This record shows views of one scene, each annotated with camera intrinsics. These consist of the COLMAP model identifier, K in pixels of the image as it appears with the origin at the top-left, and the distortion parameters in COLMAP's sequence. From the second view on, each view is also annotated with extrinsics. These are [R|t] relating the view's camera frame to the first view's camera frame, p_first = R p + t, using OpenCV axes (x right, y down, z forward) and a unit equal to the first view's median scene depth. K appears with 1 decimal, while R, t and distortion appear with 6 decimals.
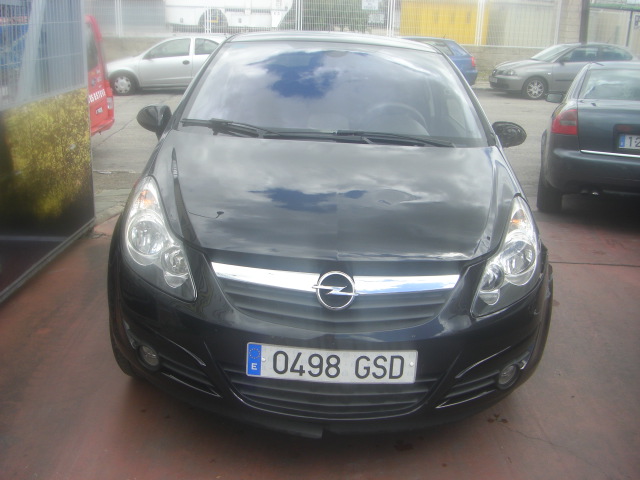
lens RADIAL K [[733.6, 0, 321.0], [0, 733.6, 239.6], [0, 0, 1]] dist [-0.158380, 0.000000]
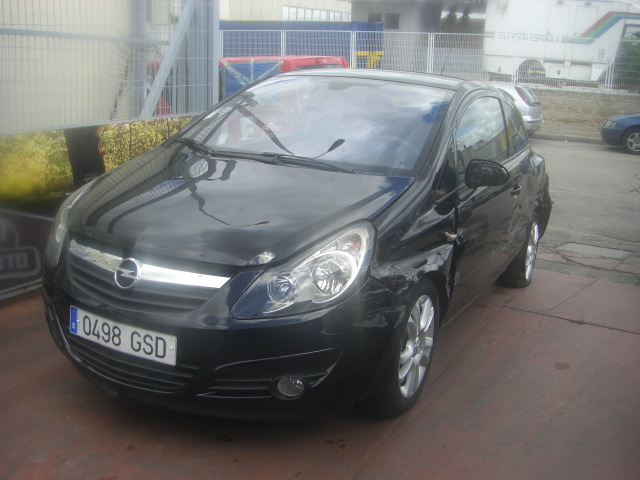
lens RADIAL K [[733.6, 0, 321.4], [0, 733.6, 241.4], [0, 0, 1]] dist [-0.158380, 0.000000]
pose [[0.882992, 0.114442, -0.455223, 0.825730], [-0.143421, 0.989222, -0.029504, 0.006927], [0.446940, 0.091341, 0.889888, 0.082412]]
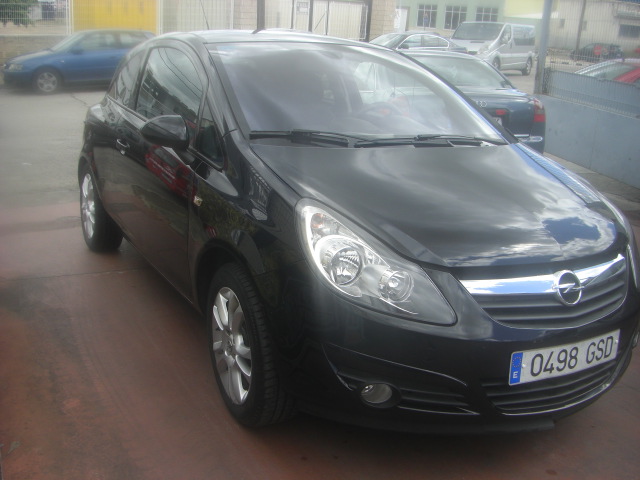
lens RADIAL K [[733.6, 0, 320.2], [0, 733.6, 243.8], [0, 0, 1]] dist [-0.158380, 0.000000]
pose [[0.875219, -0.128679, 0.466297, -0.774467], [0.118298, 0.991636, 0.051611, -0.091194], [-0.469038, 0.009991, 0.883122, 0.237908]]
